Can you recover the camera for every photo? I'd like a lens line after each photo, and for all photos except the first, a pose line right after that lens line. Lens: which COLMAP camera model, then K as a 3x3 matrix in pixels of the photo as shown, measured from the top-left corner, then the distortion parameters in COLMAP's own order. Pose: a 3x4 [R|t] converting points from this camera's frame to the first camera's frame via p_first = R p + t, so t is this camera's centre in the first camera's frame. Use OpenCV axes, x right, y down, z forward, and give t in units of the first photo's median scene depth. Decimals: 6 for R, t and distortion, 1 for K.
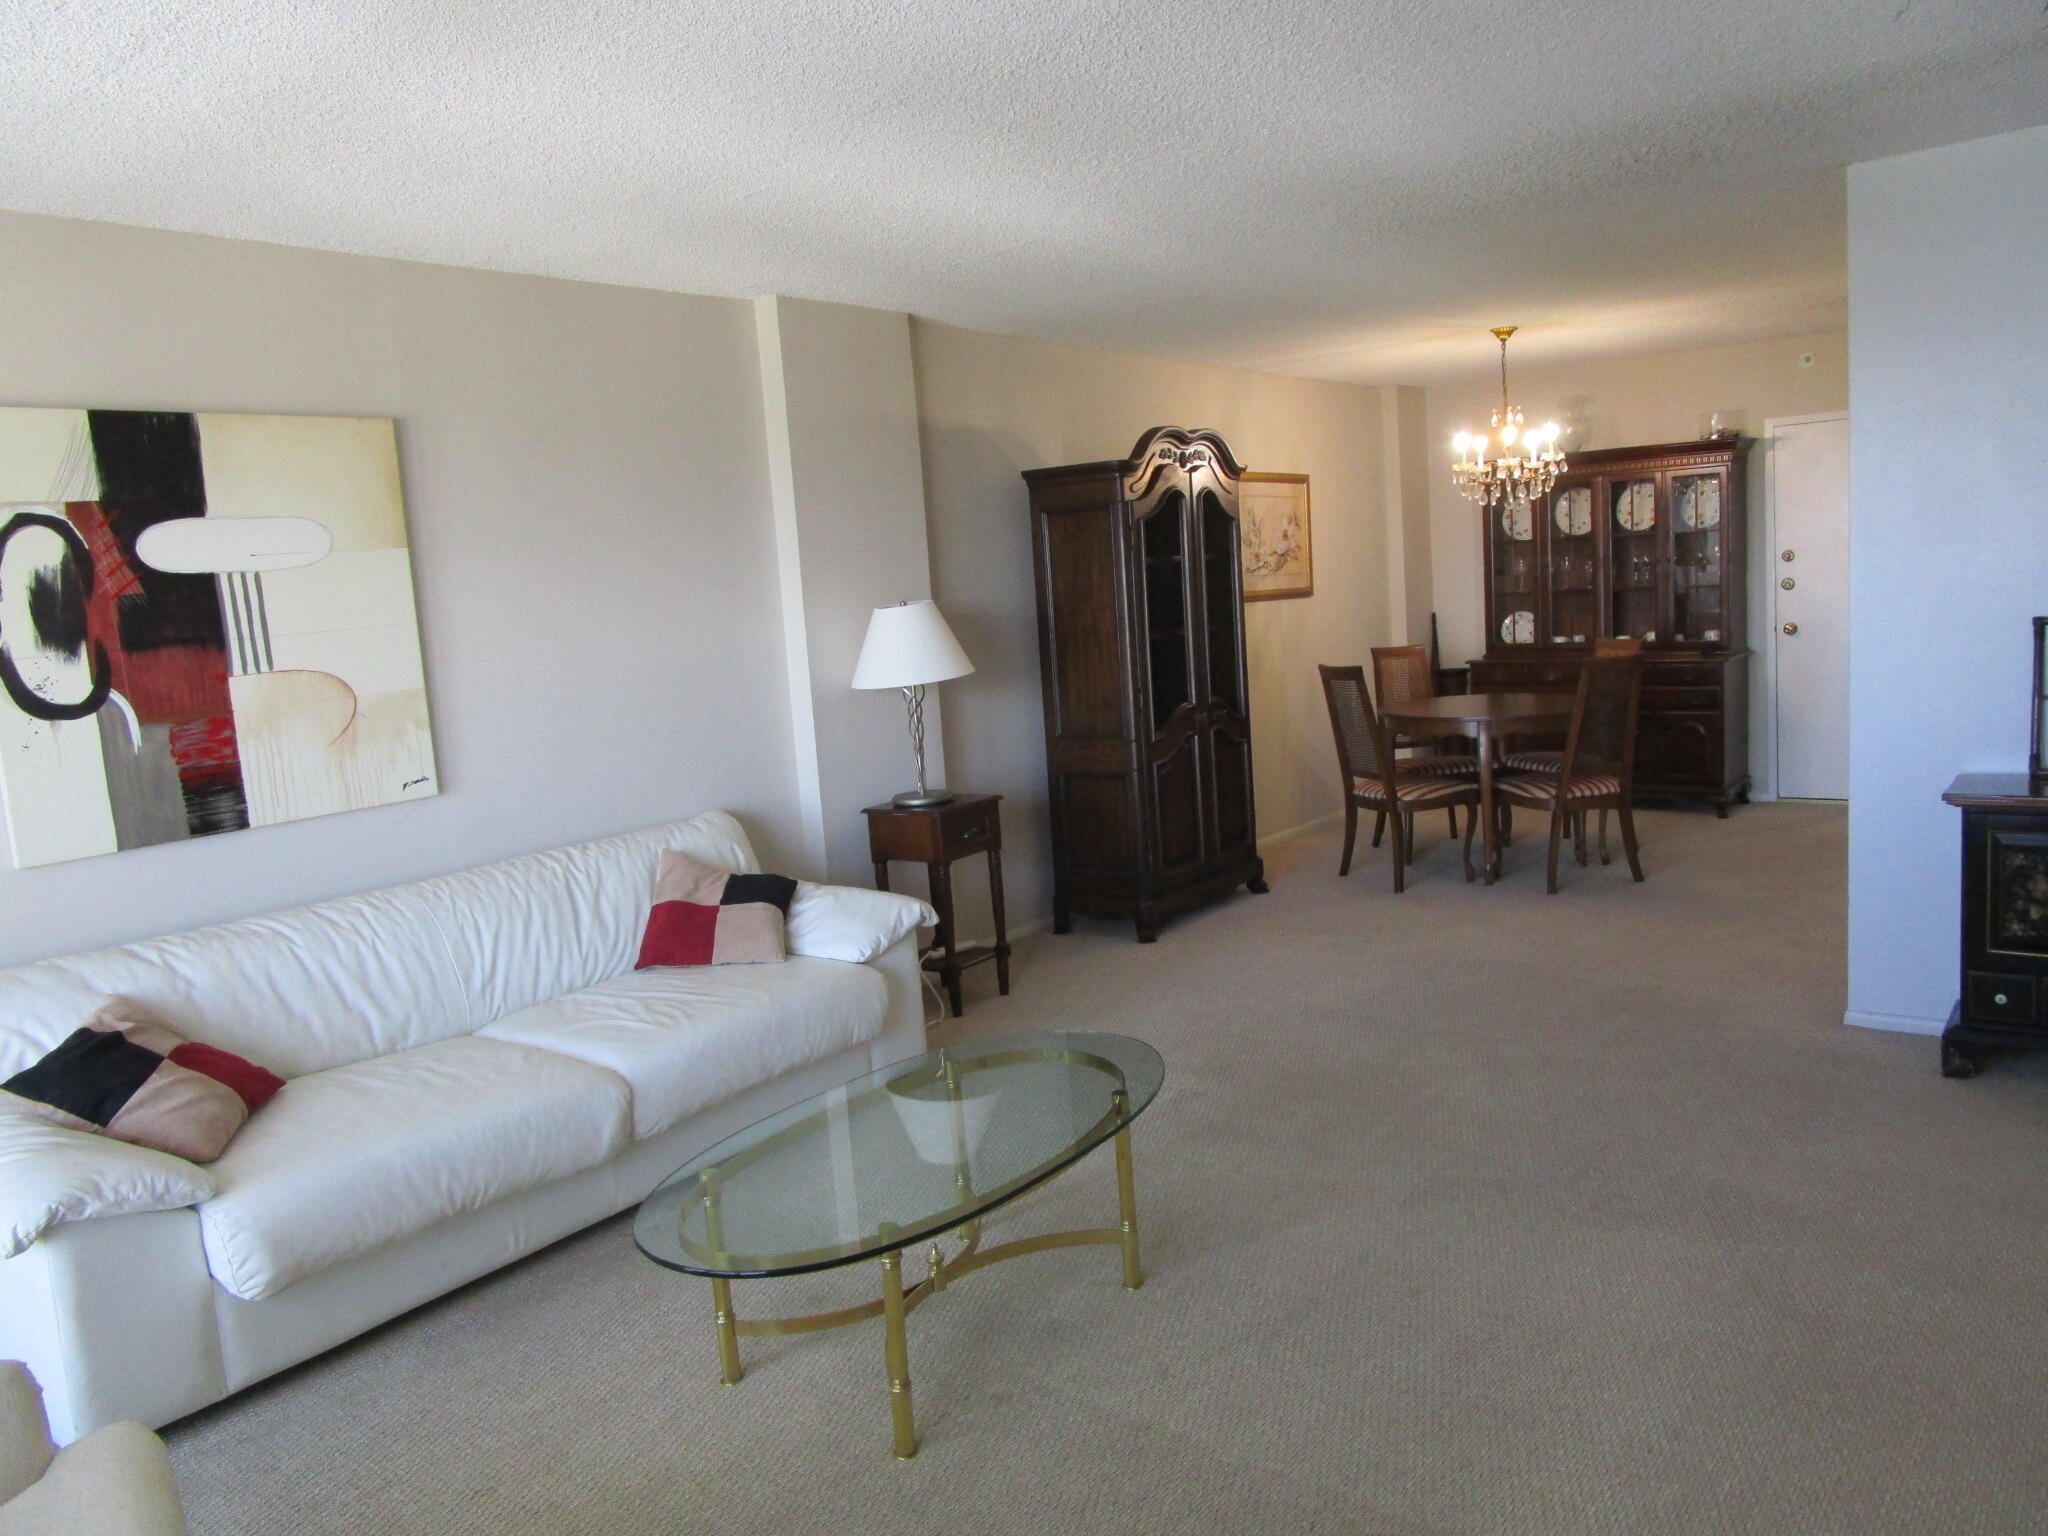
lens RADIAL K [[1496.4, 0, 1031.3], [0, 1496.4, 770.0], [0, 0, 1]] dist [0.002196, 0.005423]
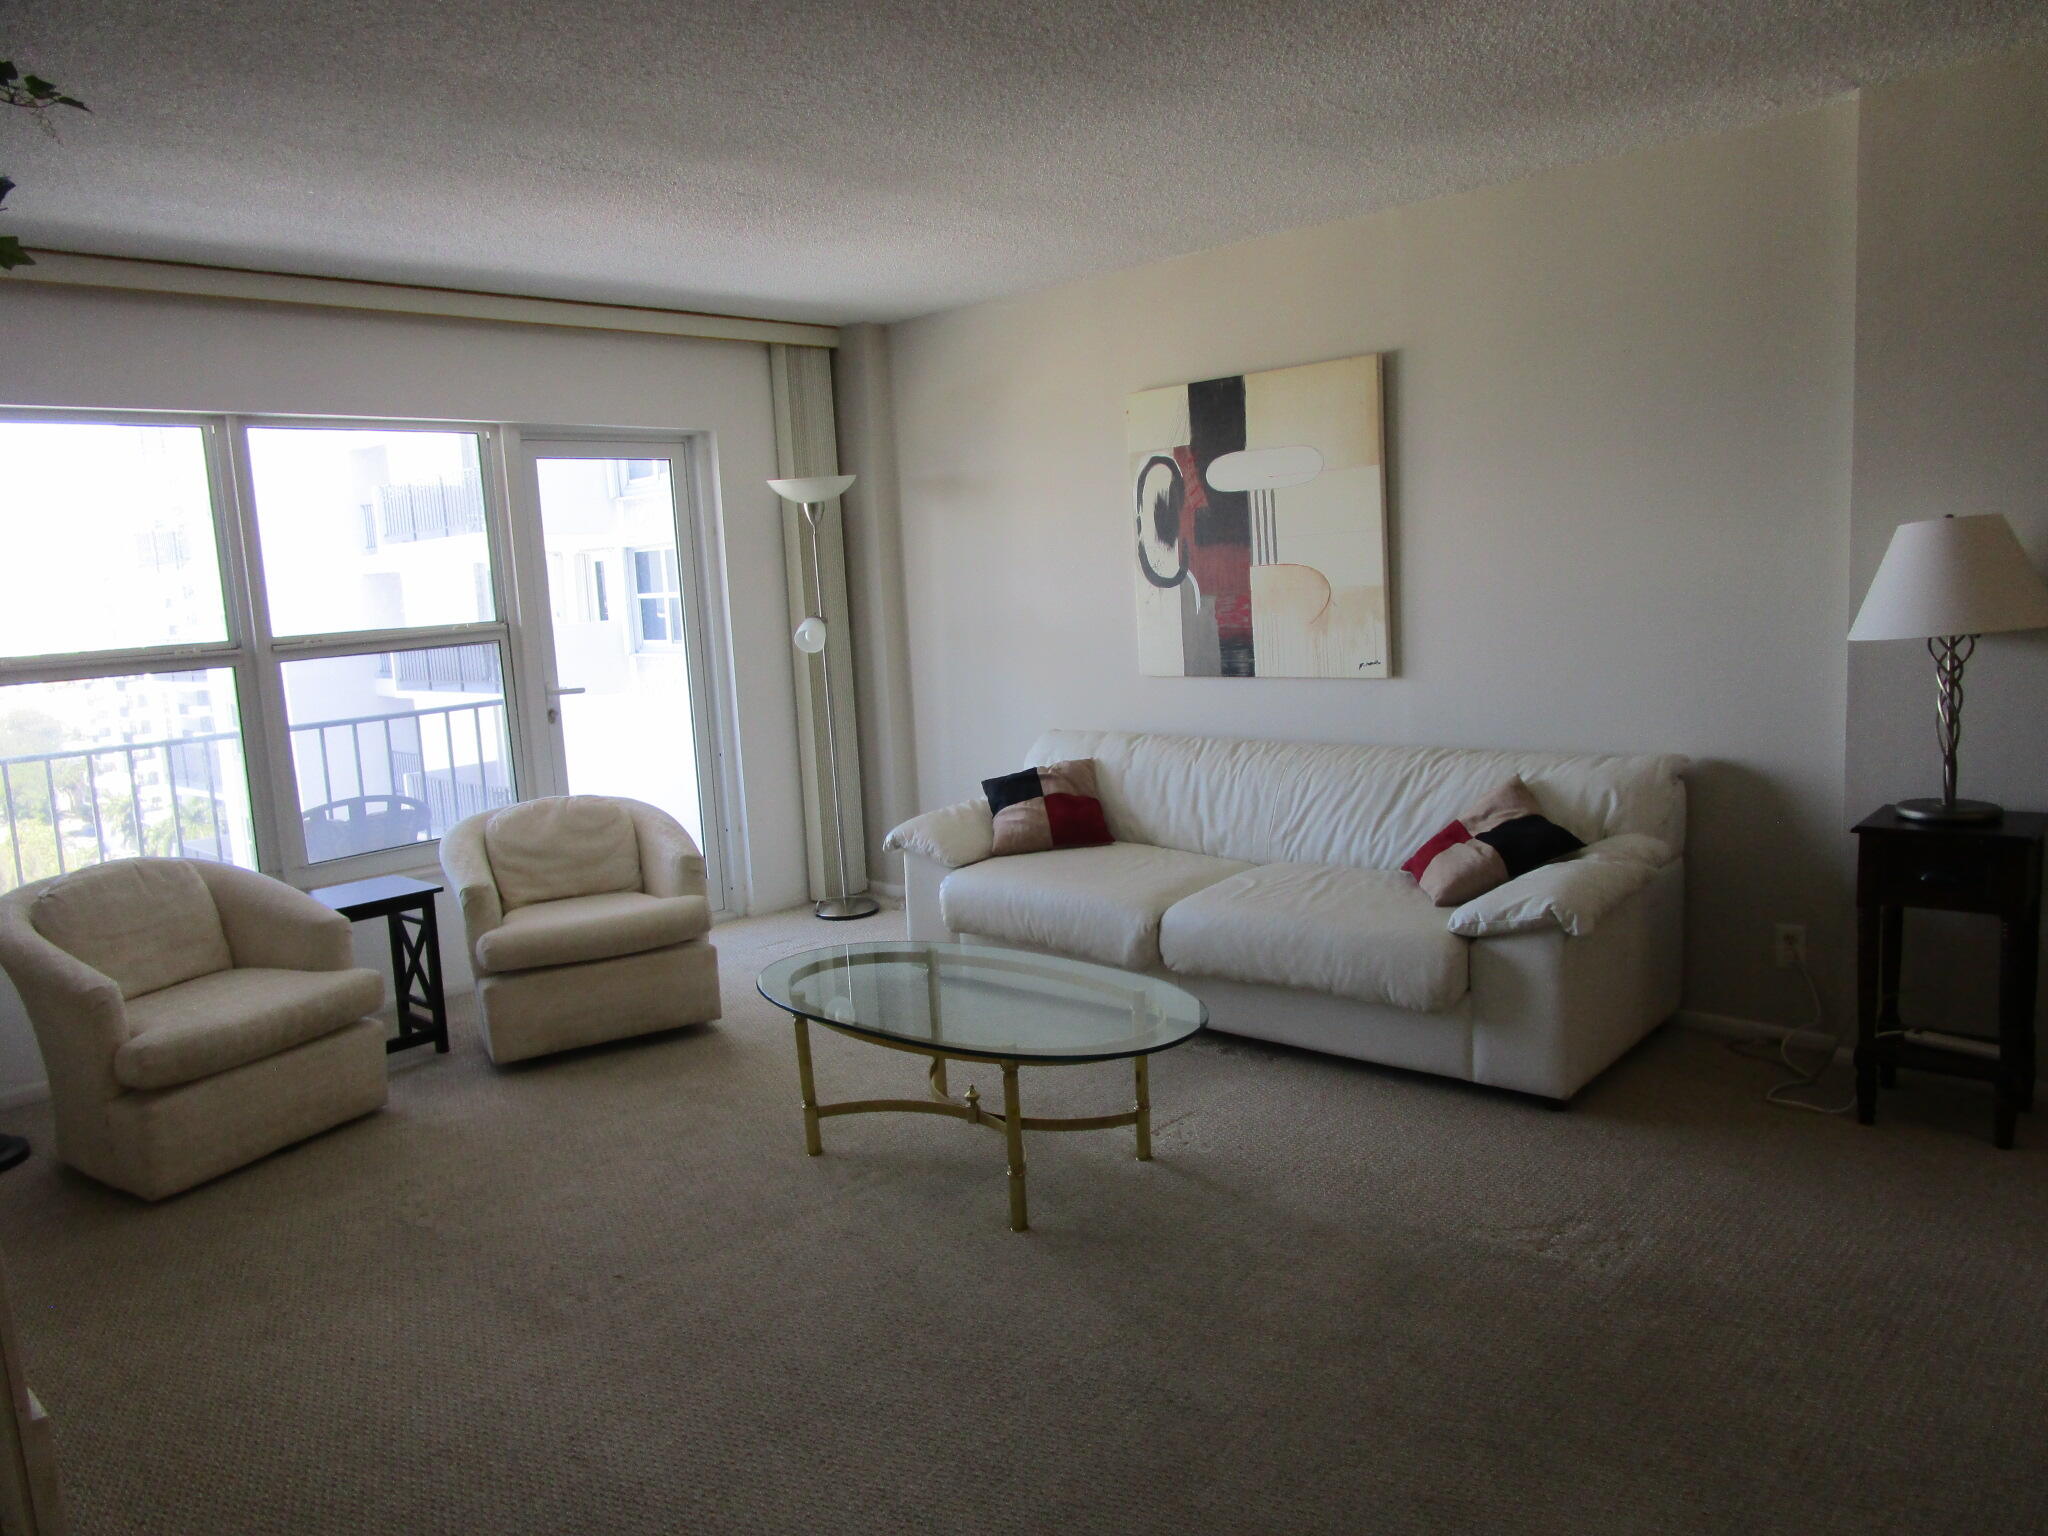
lens RADIAL K [[1496.4, 0, 1018.8], [0, 1496.4, 766.2], [0, 0, 1]] dist [0.002196, 0.005423]
pose [[-0.085339, 0.209237, -0.974134, 0.864813], [-0.070666, 0.973967, 0.215392, -0.164063], [0.993843, 0.087220, -0.068332, 0.890134]]
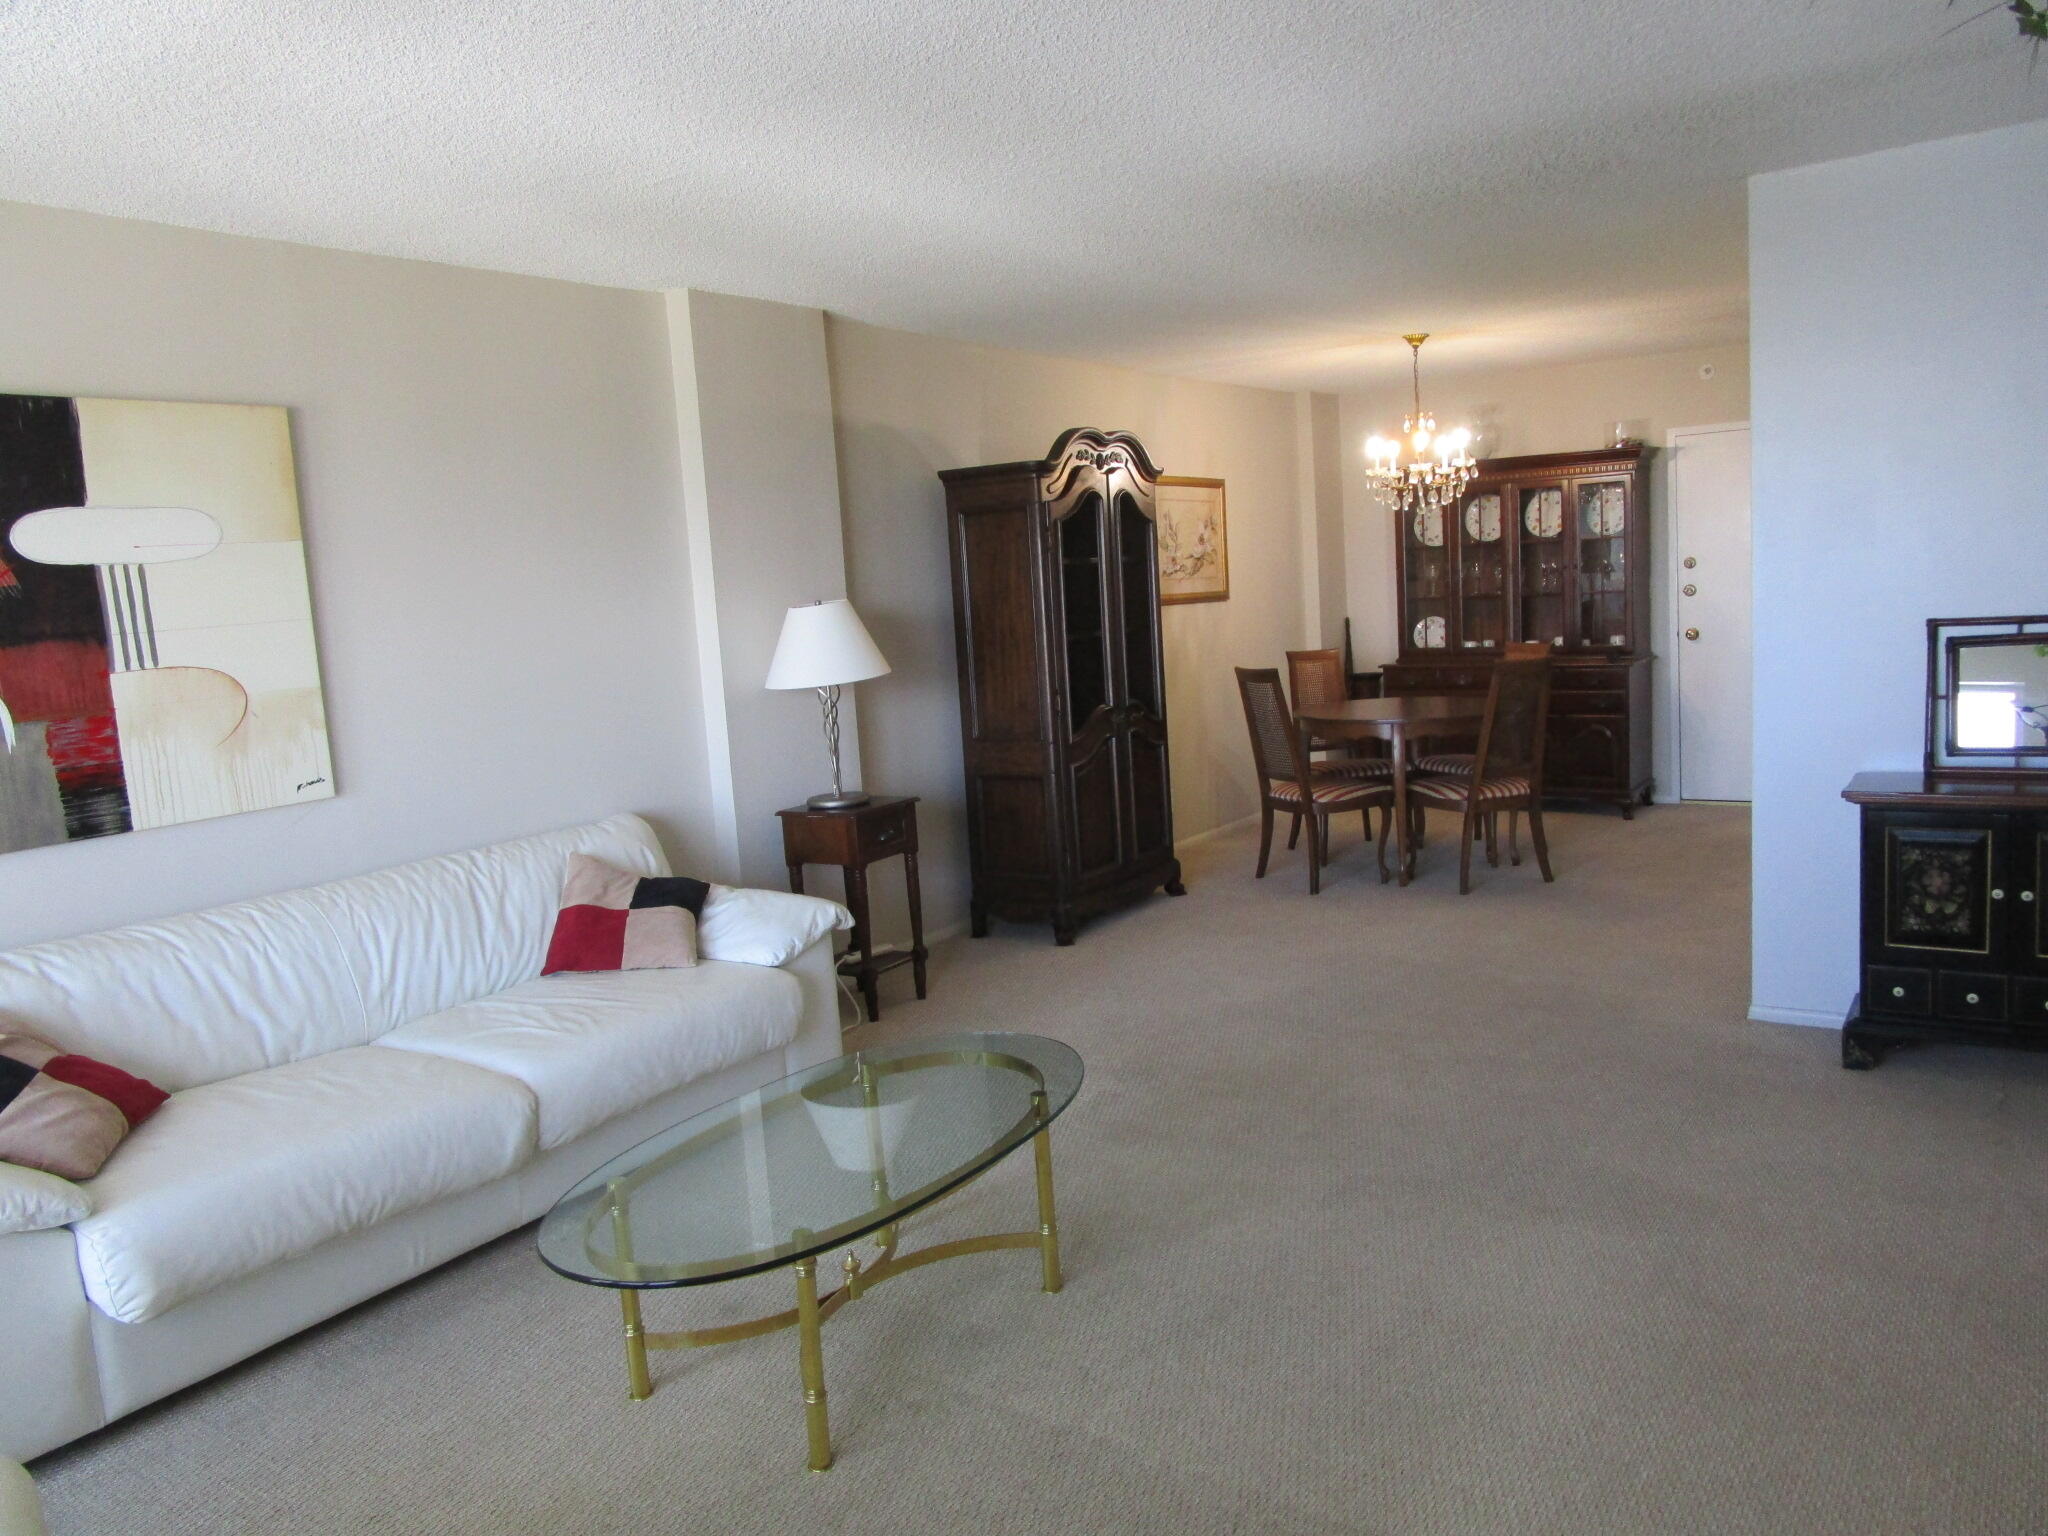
lens RADIAL K [[1496.4, 0, 1028.7], [0, 1496.4, 769.6], [0, 0, 1]] dist [0.002196, 0.005423]
pose [[0.998541, -0.001383, 0.053982, -0.000574], [0.001686, 0.999983, -0.005555, 0.005637], [-0.053974, 0.005638, 0.998526, 0.010358]]
